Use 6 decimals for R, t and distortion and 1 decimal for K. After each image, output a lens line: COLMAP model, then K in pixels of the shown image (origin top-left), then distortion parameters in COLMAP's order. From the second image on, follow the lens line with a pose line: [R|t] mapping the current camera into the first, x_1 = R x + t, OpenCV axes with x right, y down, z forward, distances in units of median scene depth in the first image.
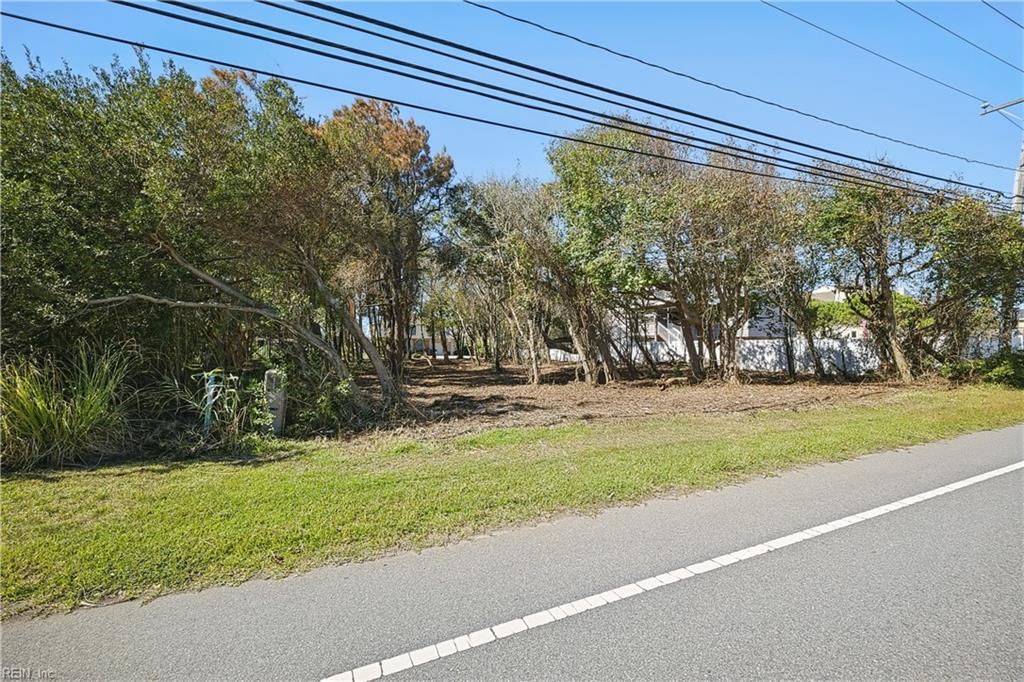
lens RADIAL K [[381.3, 0, 513.6], [0, 381.3, 347.8], [0, 0, 1]] dist [0.000448, 0.000027]
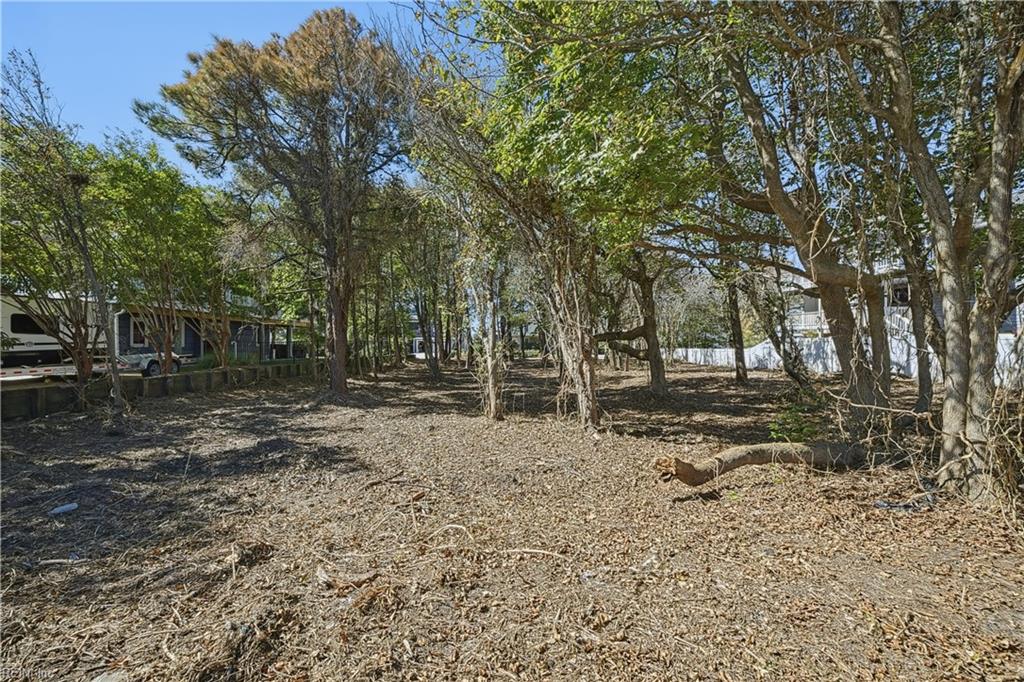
lens RADIAL K [[381.3, 0, 512.1], [0, 381.3, 335.2], [0, 0, 1]] dist [0.000448, 0.000027]
pose [[0.915362, -0.012916, -0.402424, 0.198568], [0.002007, 0.999619, -0.027518, -0.005805], [0.402627, 0.024381, 0.915040, 0.330031]]
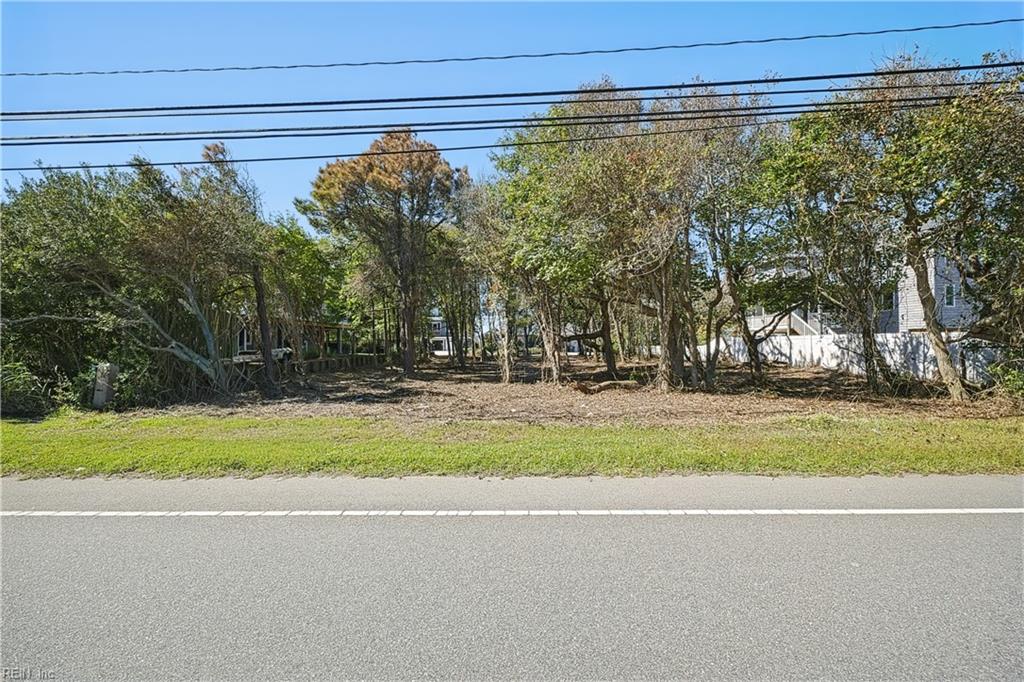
lens RADIAL K [[381.3, 0, 515.9], [0, 381.3, 341.4], [0, 0, 1]] dist [0.000448, 0.000027]
pose [[0.913593, -0.006830, -0.406571, 0.312879], [0.003484, 0.999954, -0.008969, -0.001911], [0.406614, 0.006777, 0.913575, 0.067077]]
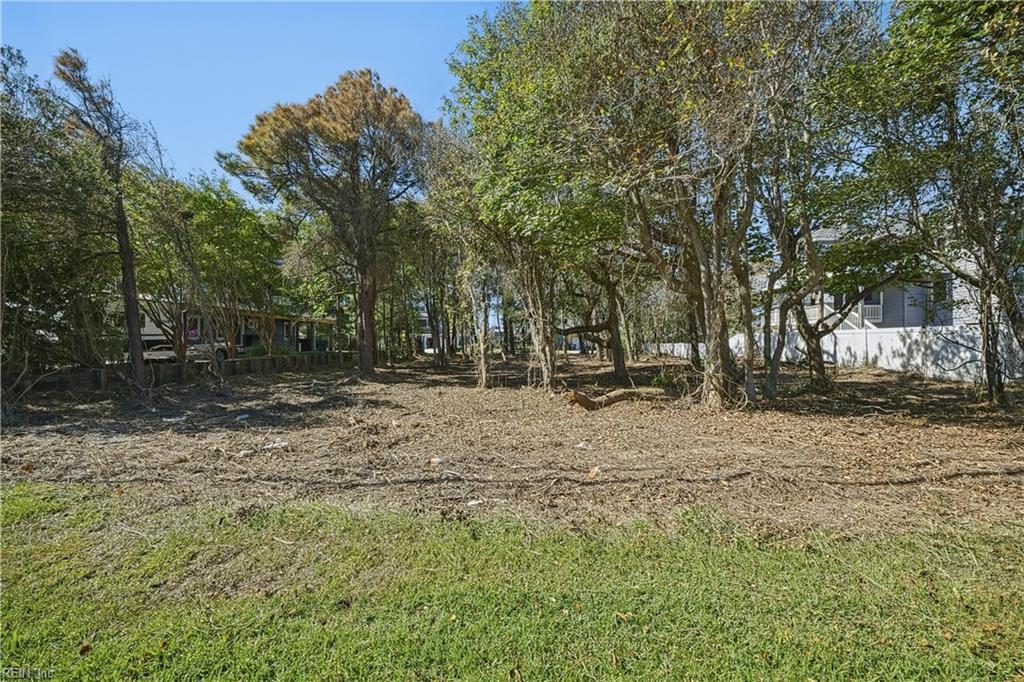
lens RADIAL K [[381.3, 0, 512.2], [0, 381.3, 337.4], [0, 0, 1]] dist [0.000448, 0.000027]
pose [[0.907727, -0.008015, -0.419485, 0.275861], [0.001451, 0.999872, -0.015964, 0.005685], [0.419559, 0.013882, 0.907622, 0.220917]]
